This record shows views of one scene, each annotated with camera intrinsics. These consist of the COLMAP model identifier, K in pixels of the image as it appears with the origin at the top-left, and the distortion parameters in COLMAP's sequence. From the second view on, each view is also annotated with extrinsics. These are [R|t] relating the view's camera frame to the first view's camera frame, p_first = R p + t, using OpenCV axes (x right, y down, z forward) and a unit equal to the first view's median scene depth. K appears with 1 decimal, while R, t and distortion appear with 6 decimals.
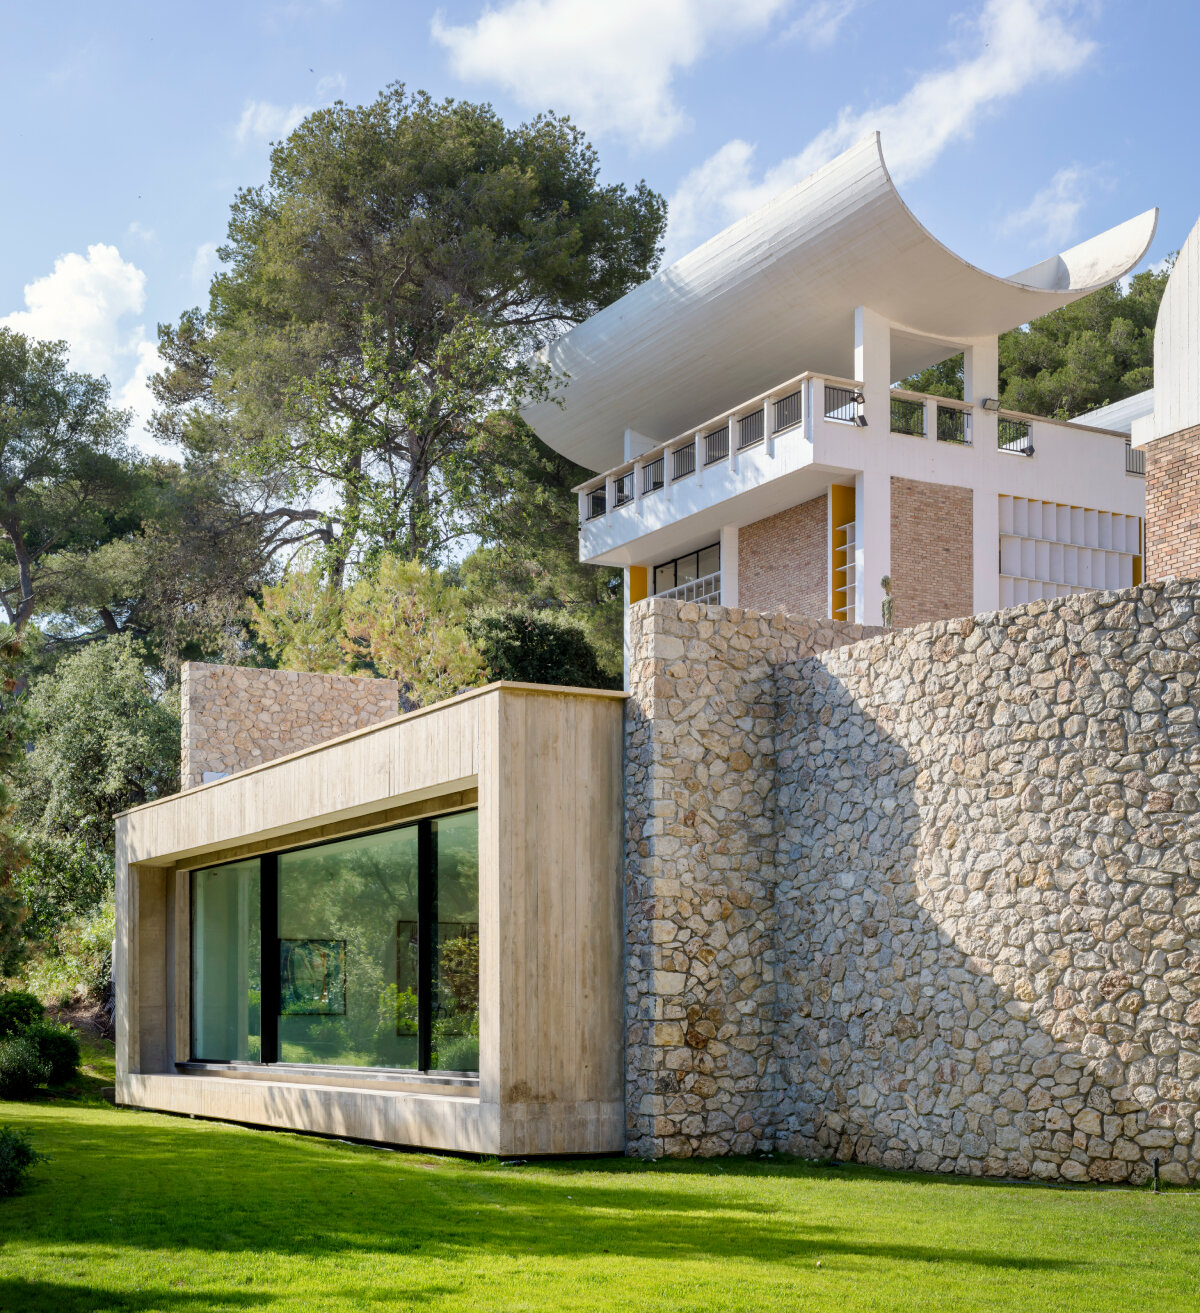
lens RADIAL K [[2121.7, 0, 600.0], [0, 2121.7, 656.5], [0, 0, 1]] dist [-0.014064, -0.055030]
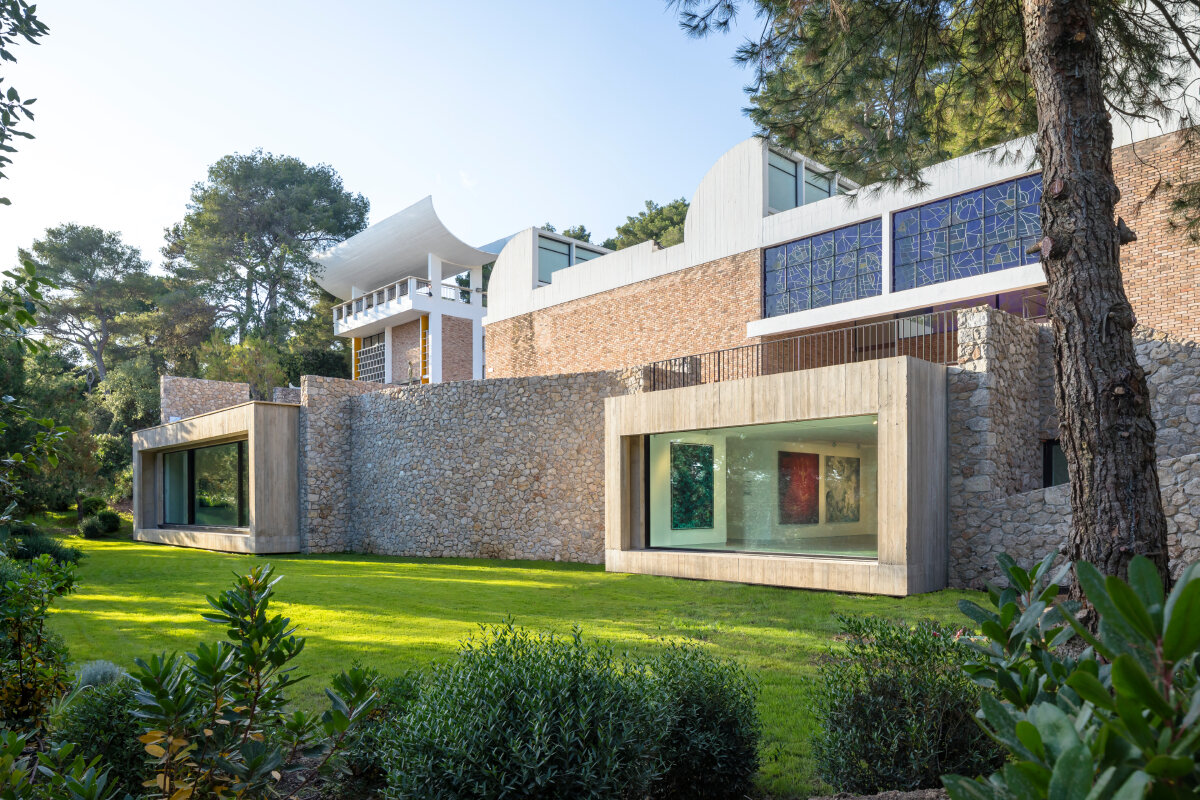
lens RADIAL K [[863.6, 0, 598.1], [0, 863.6, 416.5], [0, 0, 1]] dist [-0.003884, 0.001487]
pose [[0.969799, 0.020719, 0.243022, 0.128869], [-0.036991, 0.997354, 0.062586, -0.059987], [-0.241082, -0.069686, 0.968000, -0.321259]]
